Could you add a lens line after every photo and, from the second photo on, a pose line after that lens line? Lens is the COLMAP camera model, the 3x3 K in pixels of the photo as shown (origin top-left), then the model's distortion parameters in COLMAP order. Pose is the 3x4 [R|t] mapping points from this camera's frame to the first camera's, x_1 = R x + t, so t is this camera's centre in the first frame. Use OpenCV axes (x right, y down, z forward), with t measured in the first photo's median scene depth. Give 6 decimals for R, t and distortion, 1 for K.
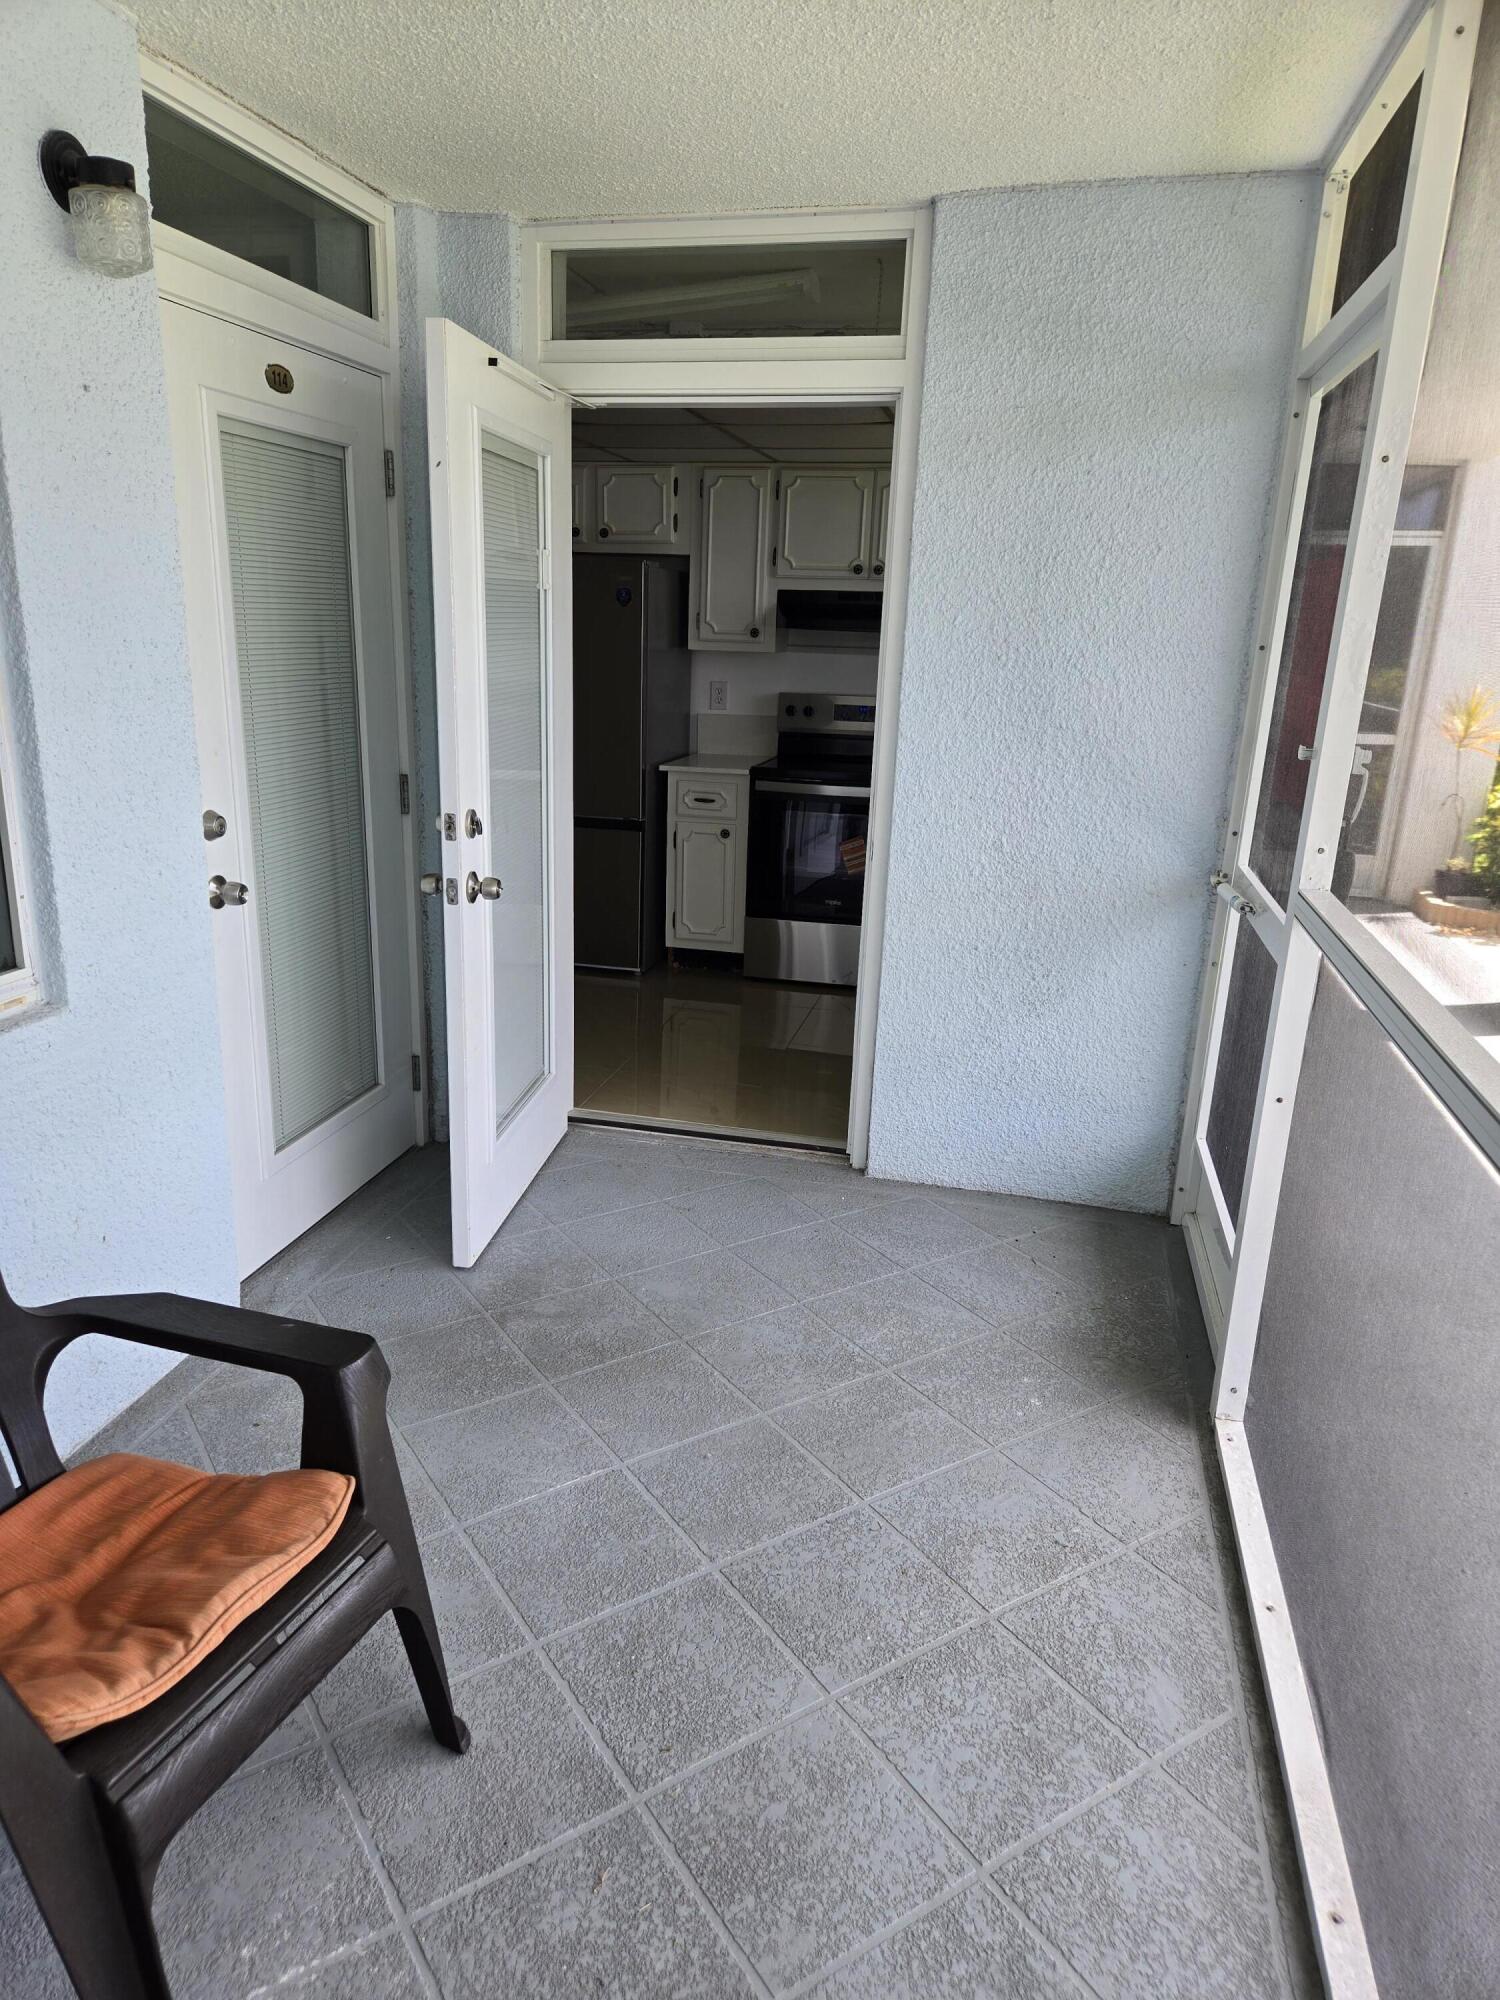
lens RADIAL K [[1331.2, 0, 742.6], [0, 1331.2, 990.5], [0, 0, 1]] dist [0.073032, -0.052805]
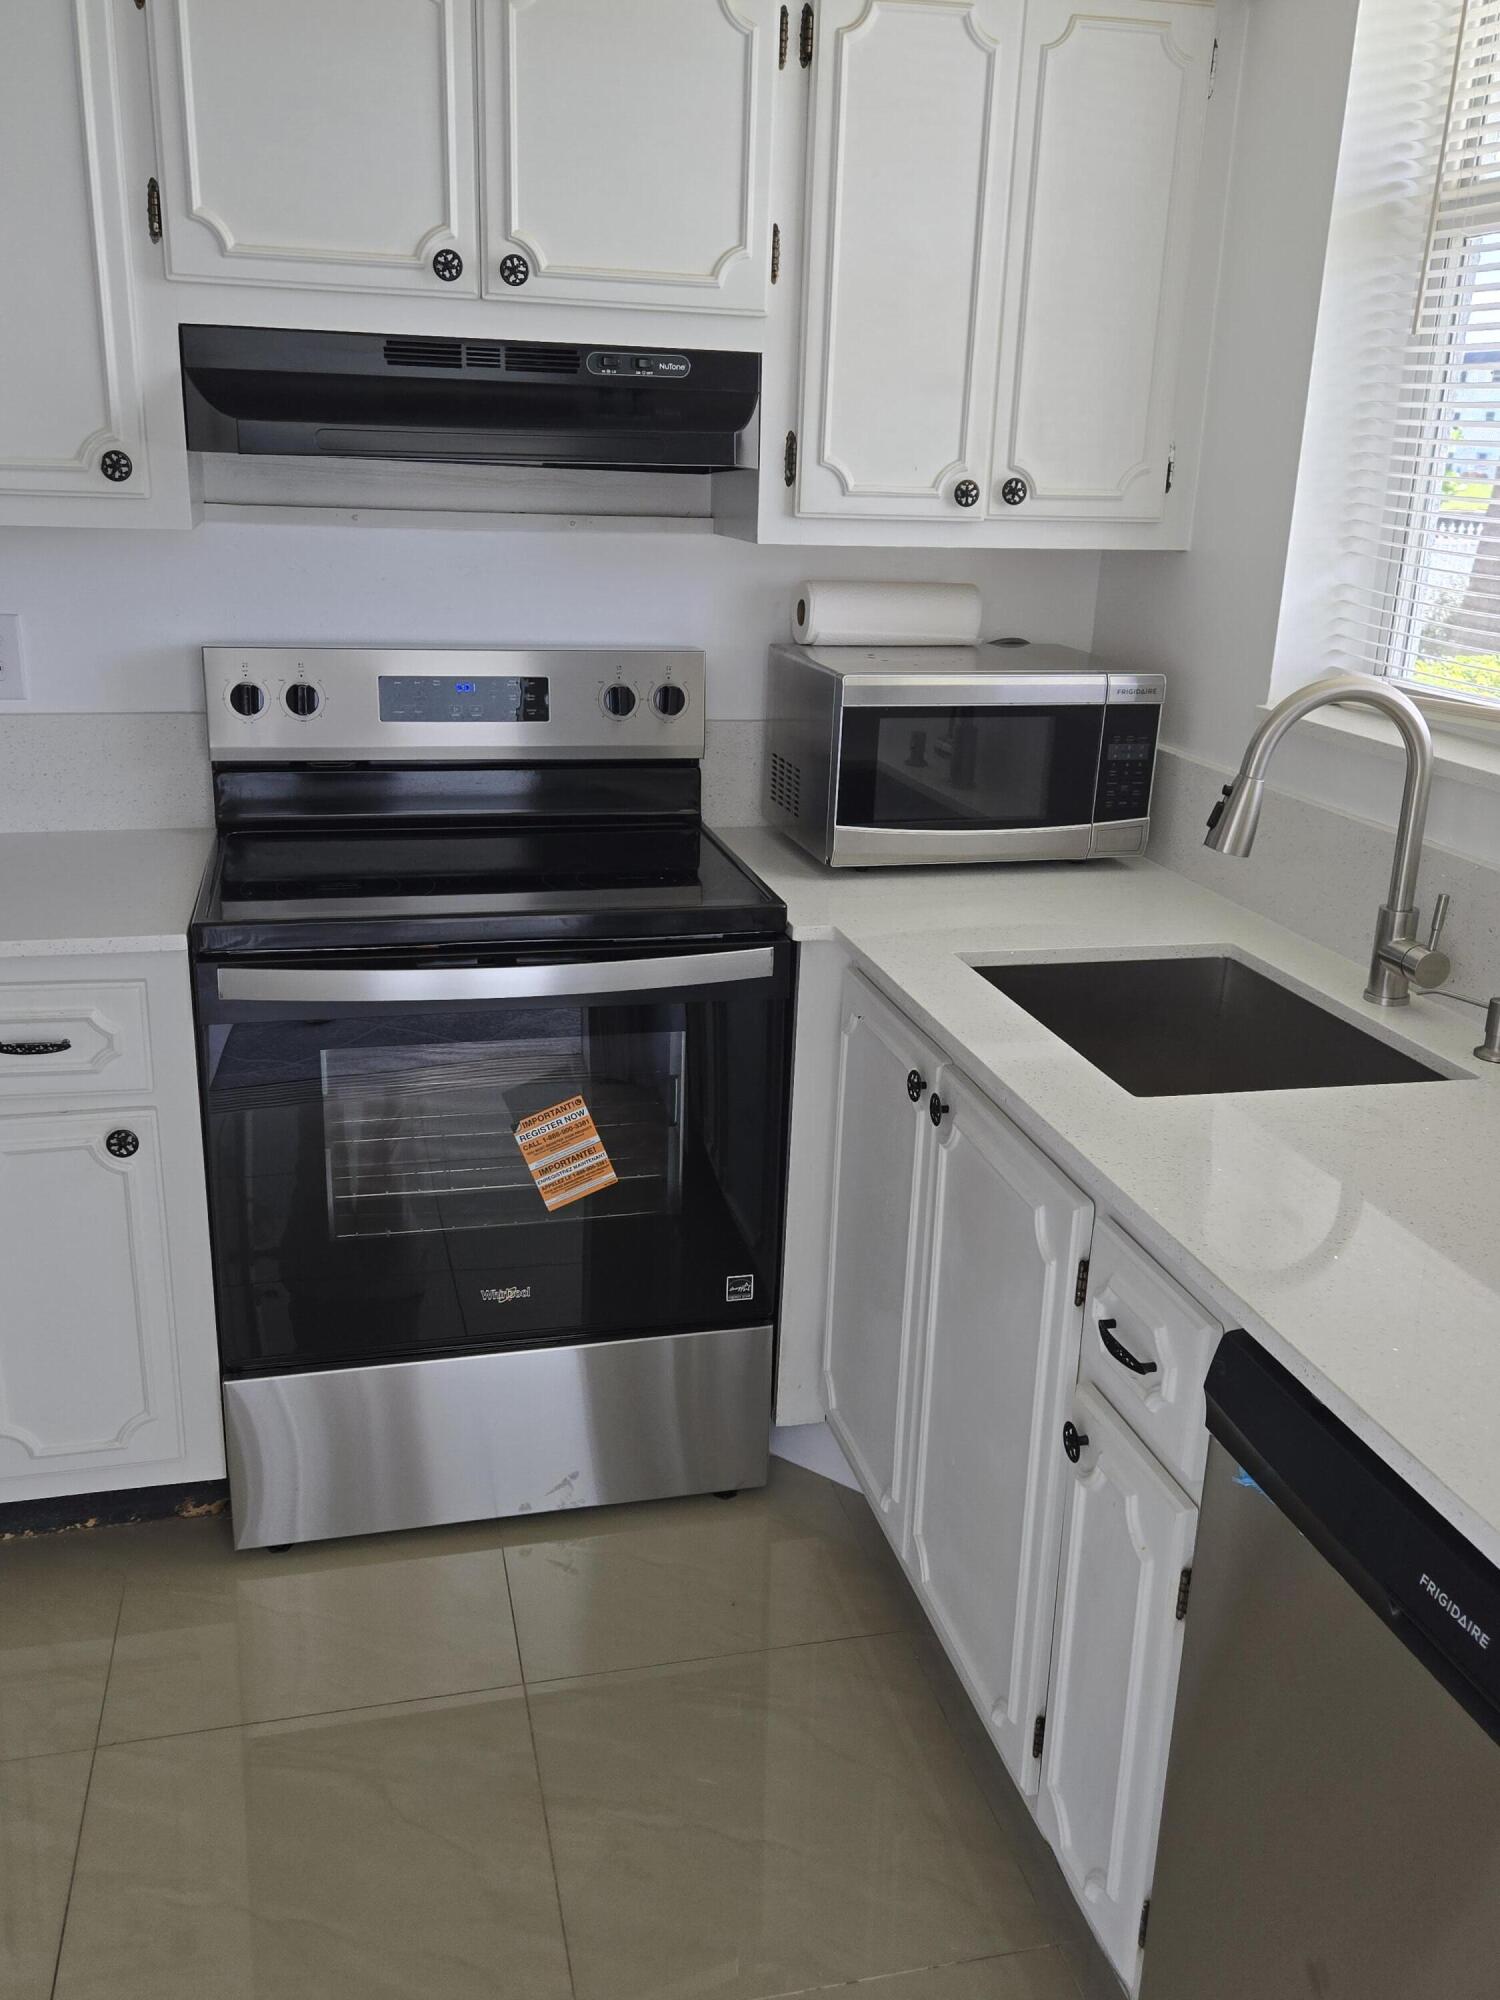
lens RADIAL K [[1697.9, 0, 753.2], [0, 1697.9, 1005.7], [0, 0, 1]] dist [0.071594, -0.061687]
pose [[0.894201, -0.143504, 0.424041, -0.032887], [0.120708, 0.989435, 0.080301, -0.117714], [-0.431085, -0.020620, 0.902076, 0.427722]]
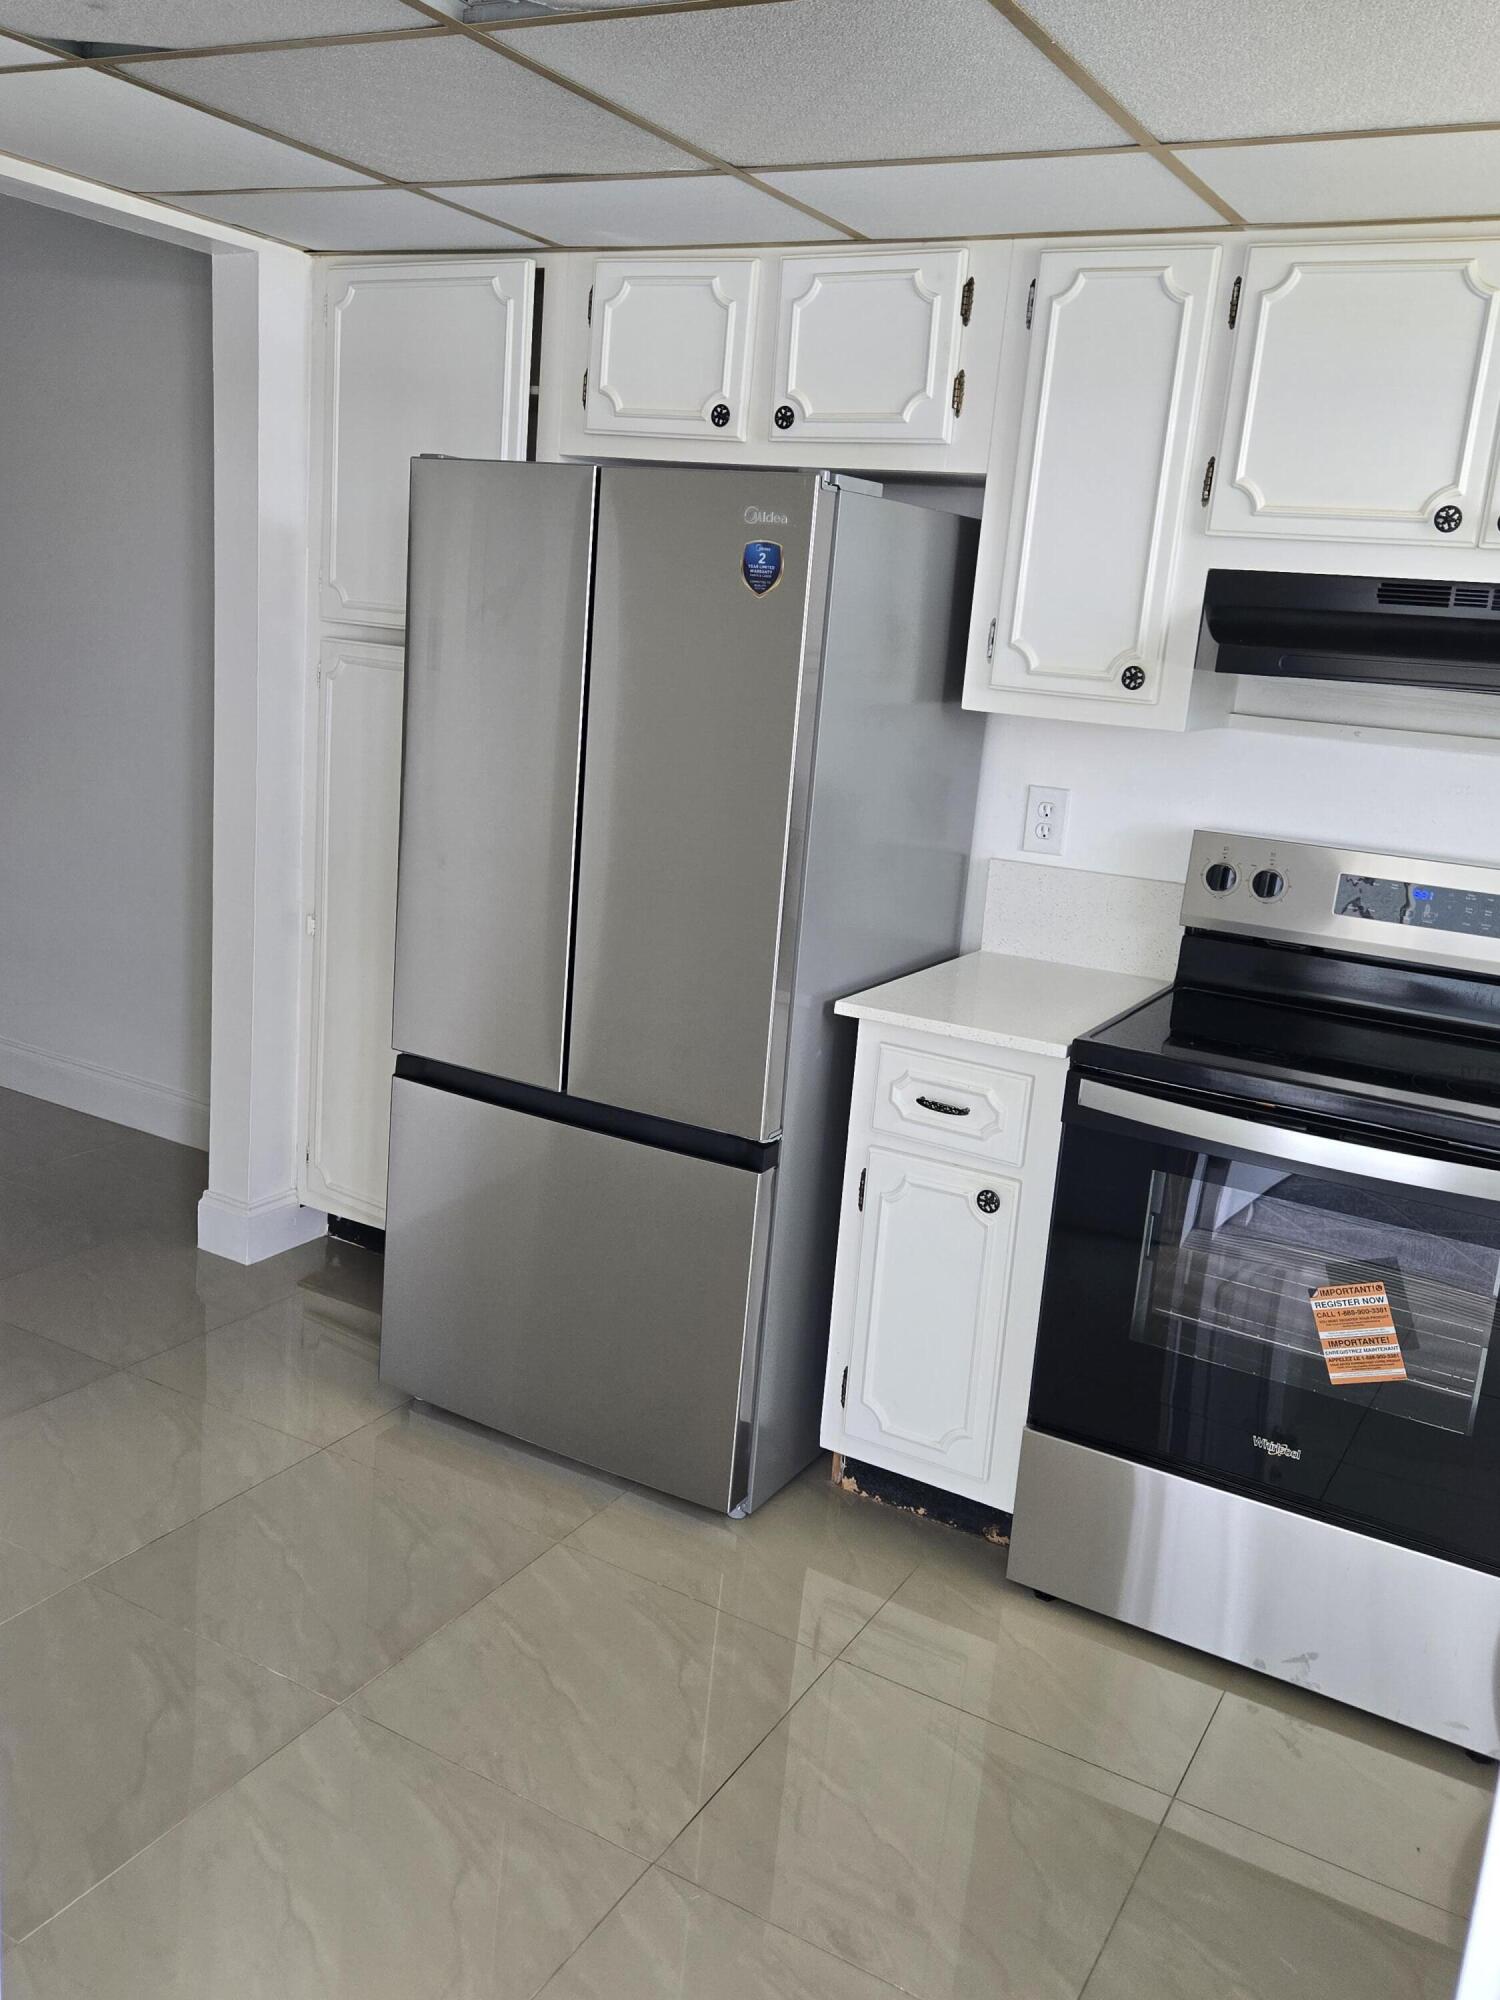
lens RADIAL K [[1672.1, 0, 735.7], [0, 1672.1, 997.1], [0, 0, 1]] dist [0.065690, -0.042955]
pose [[0.957341, 0.108115, -0.267973, 0.028221], [-0.124288, 0.991266, -0.044090, -0.105050], [0.260866, 0.075515, 0.962417, 0.381205]]
